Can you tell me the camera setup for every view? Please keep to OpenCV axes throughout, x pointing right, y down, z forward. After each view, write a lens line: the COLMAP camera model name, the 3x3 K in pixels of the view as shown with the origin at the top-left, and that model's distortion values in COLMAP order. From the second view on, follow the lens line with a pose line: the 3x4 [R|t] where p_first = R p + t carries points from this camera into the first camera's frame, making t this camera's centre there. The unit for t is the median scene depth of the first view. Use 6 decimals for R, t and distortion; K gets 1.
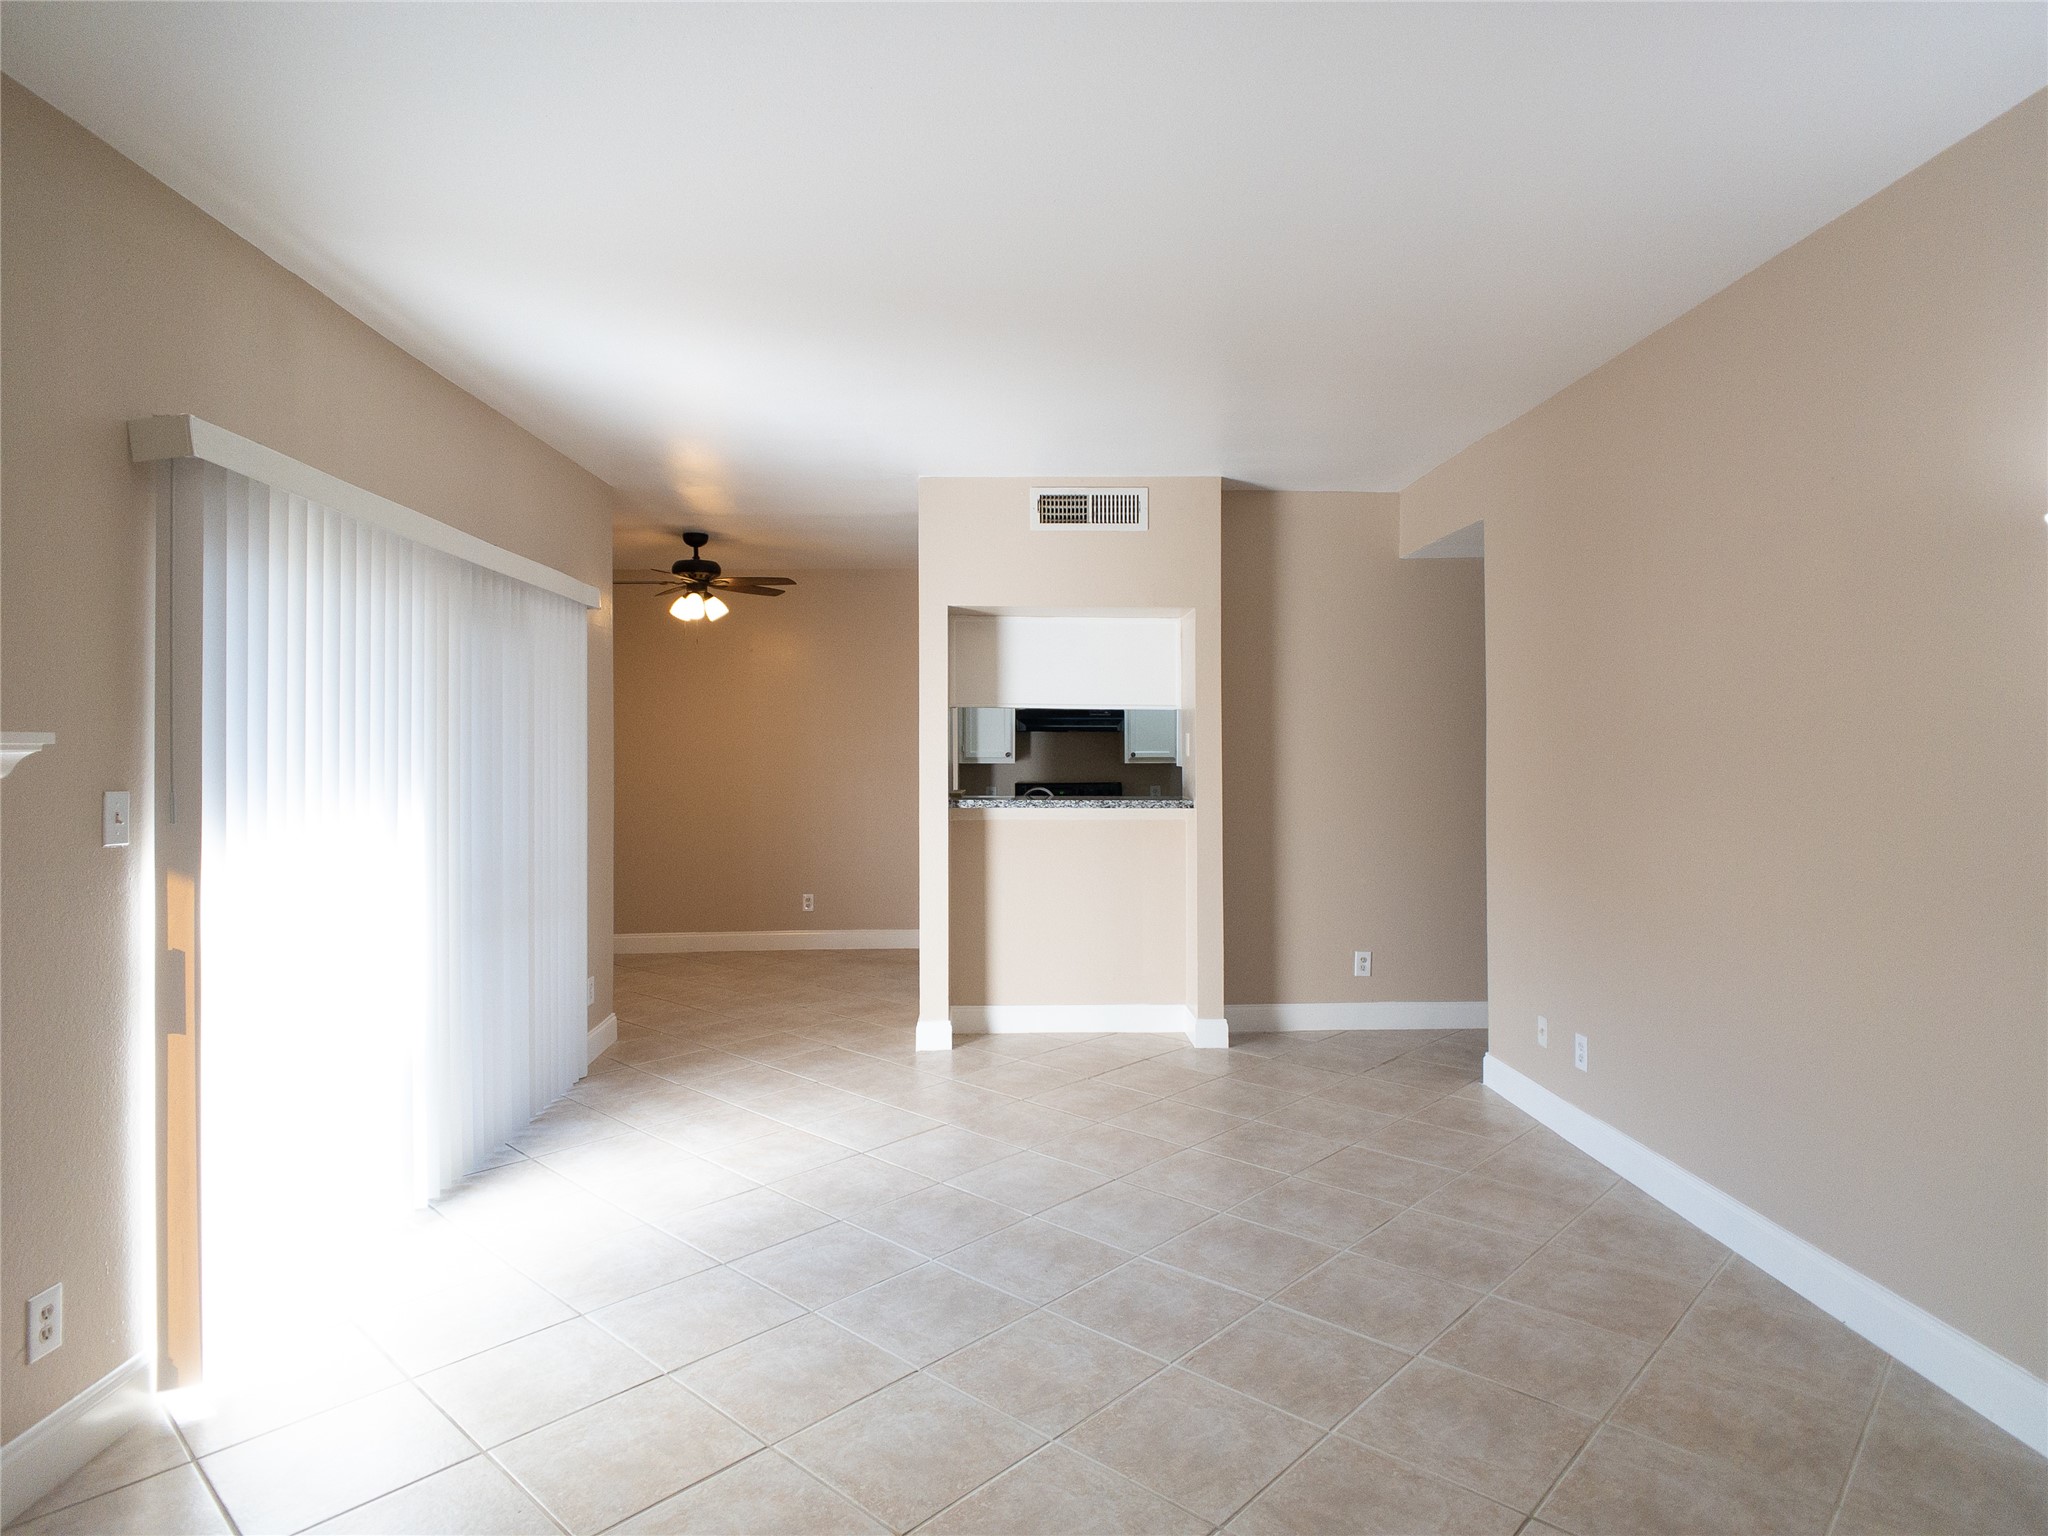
lens RADIAL K [[1177.9, 0, 1024.5], [0, 1177.9, 739.4], [0, 0, 1]] dist [-0.001907, 0.002266]
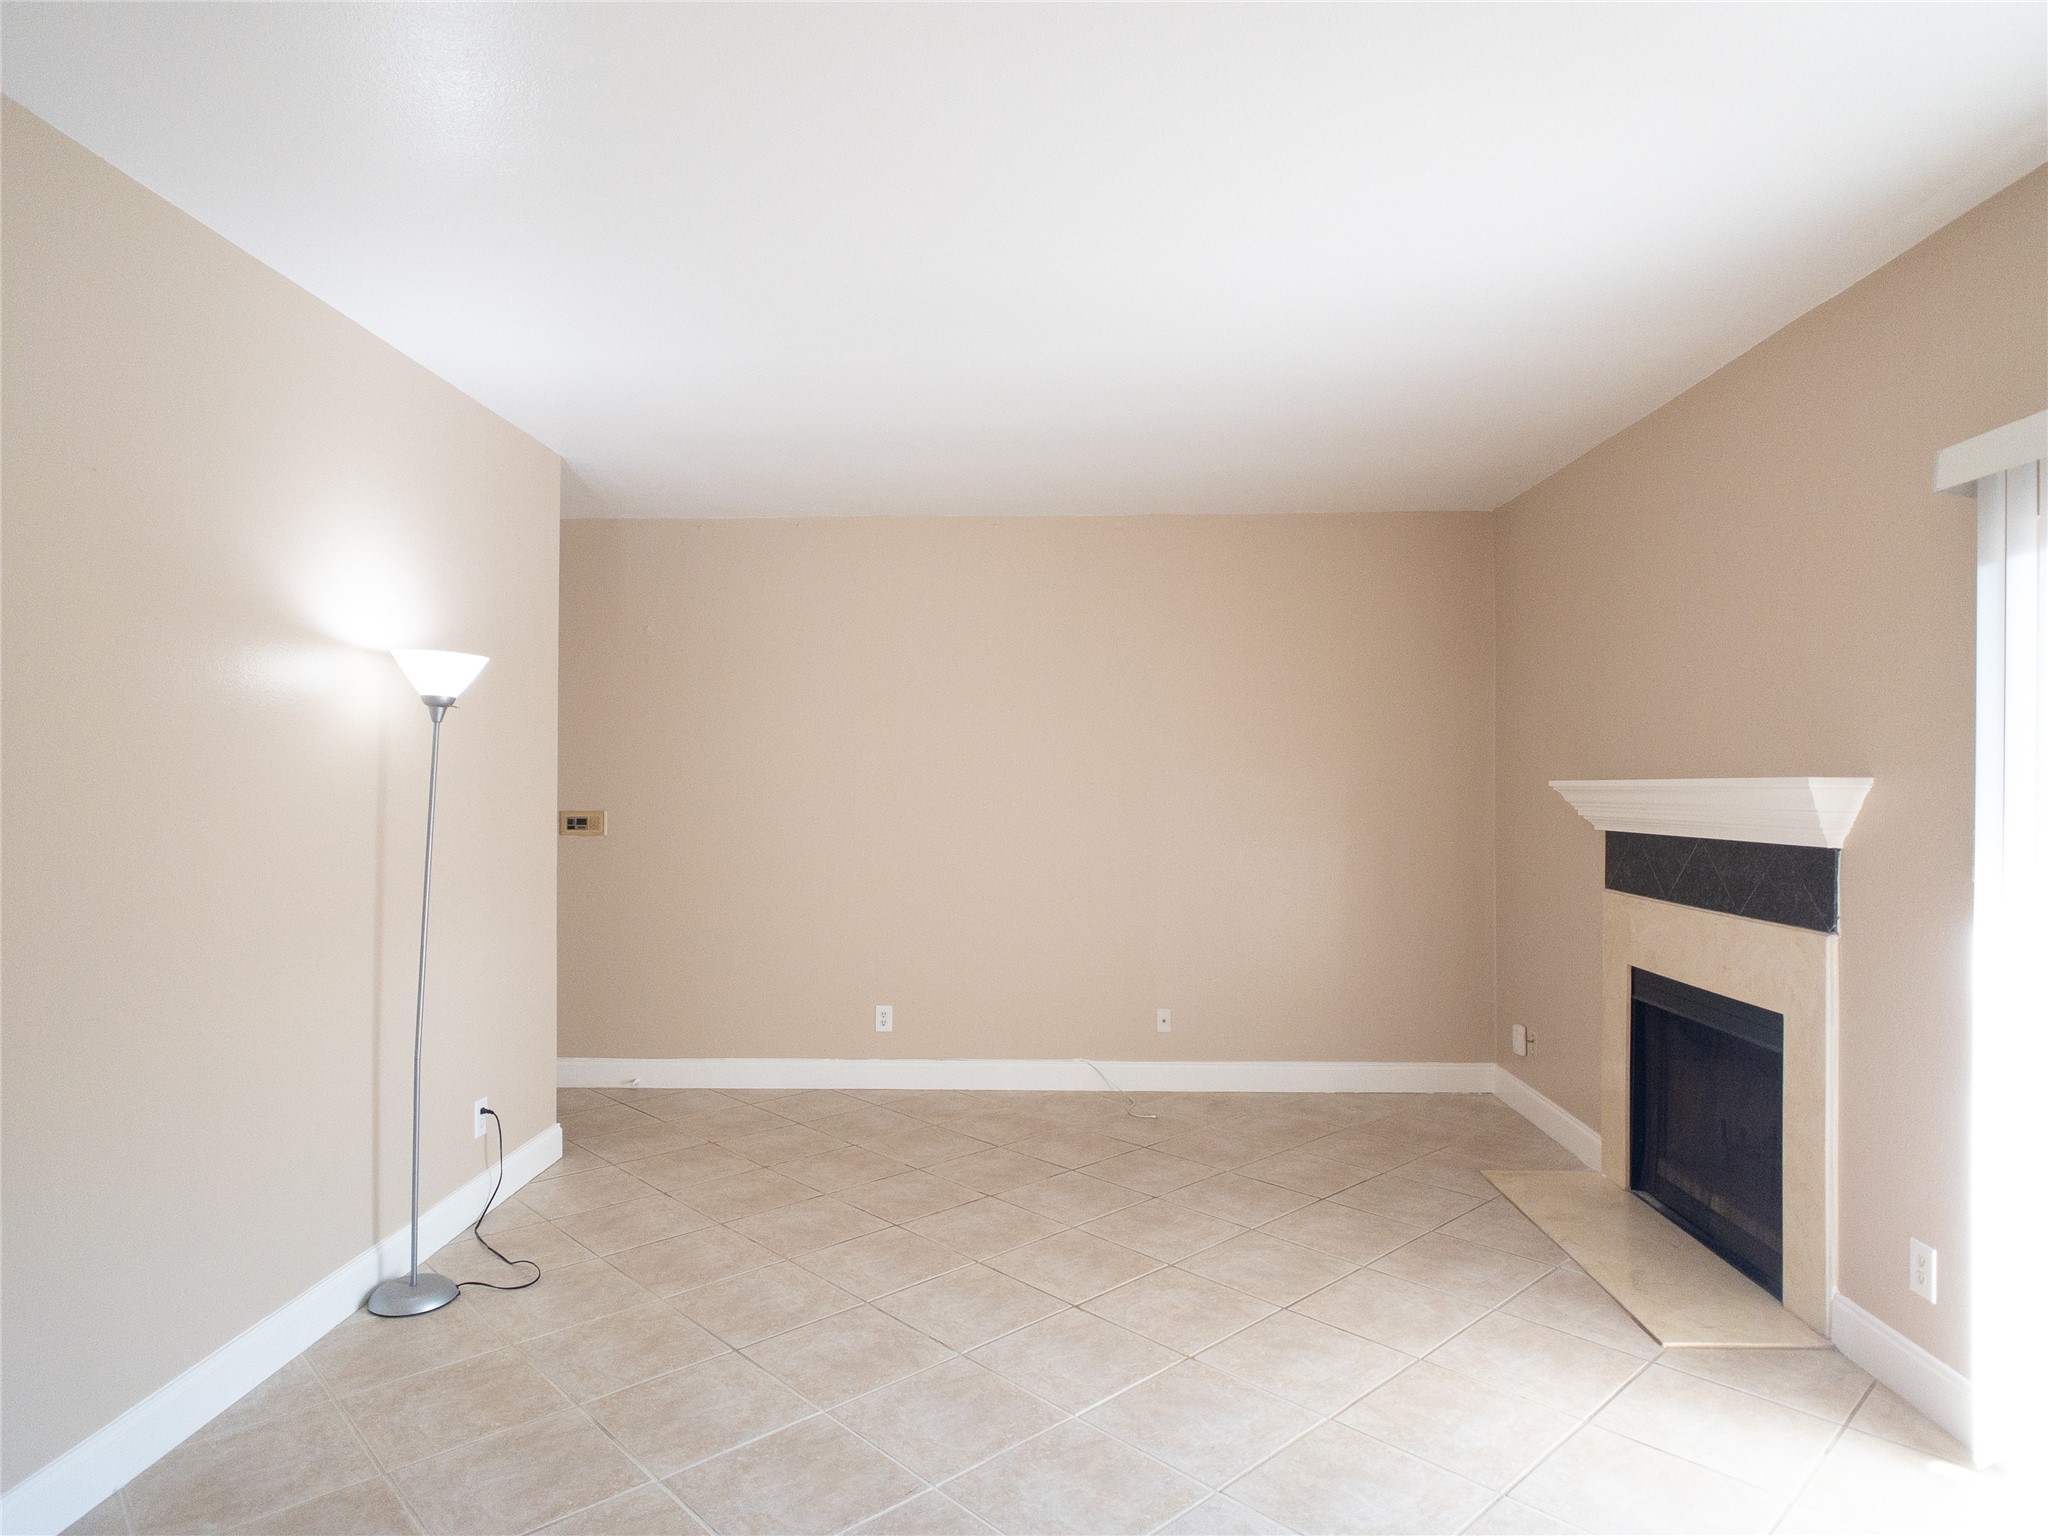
lens RADIAL K [[1183.3, 0, 1024.0], [0, 1183.3, 768.0], [0, 0, 1]] dist [-0.044106, 0.022859]
pose [[-0.997464, 0.008392, 0.070676, -0.005293], [0.006721, 0.999693, -0.023846, 0.004446], [-0.070854, -0.023310, -0.997214, 1.047182]]
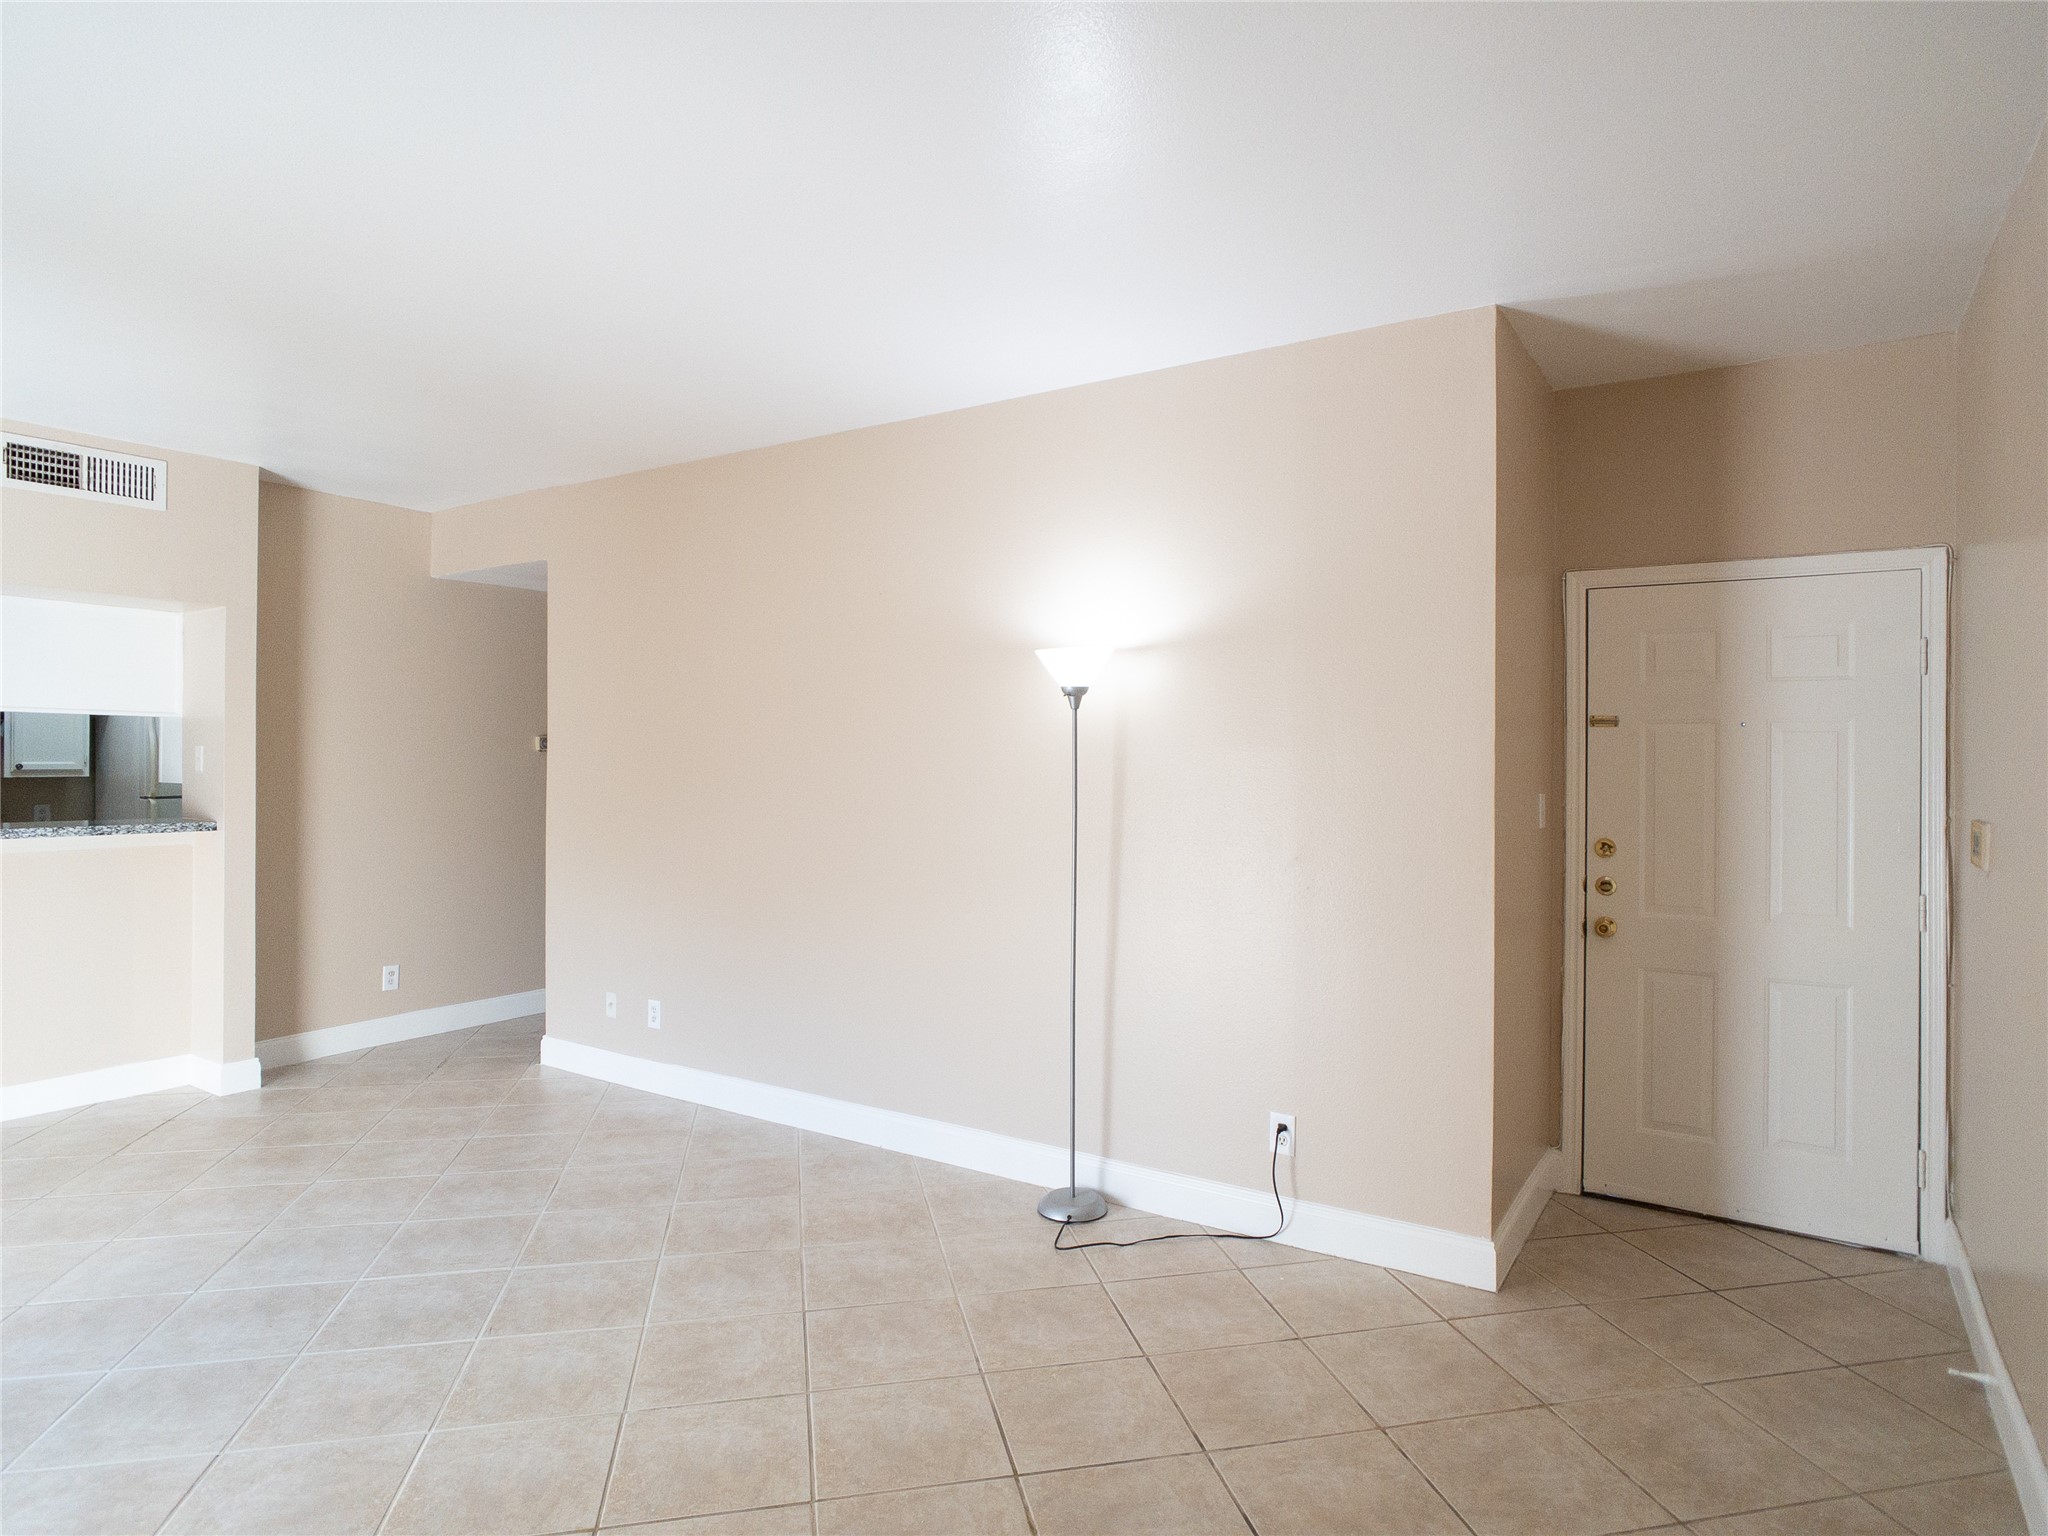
lens RADIAL K [[1183.3, 0, 1024.0], [0, 1183.3, 768.0], [0, 0, 1]] dist [-0.044106, 0.022859]
pose [[0.579951, -0.004247, 0.814641, -0.252386], [-0.012347, 0.999826, 0.014003, -0.009471], [-0.814558, -0.018179, 0.579797, -0.012280]]
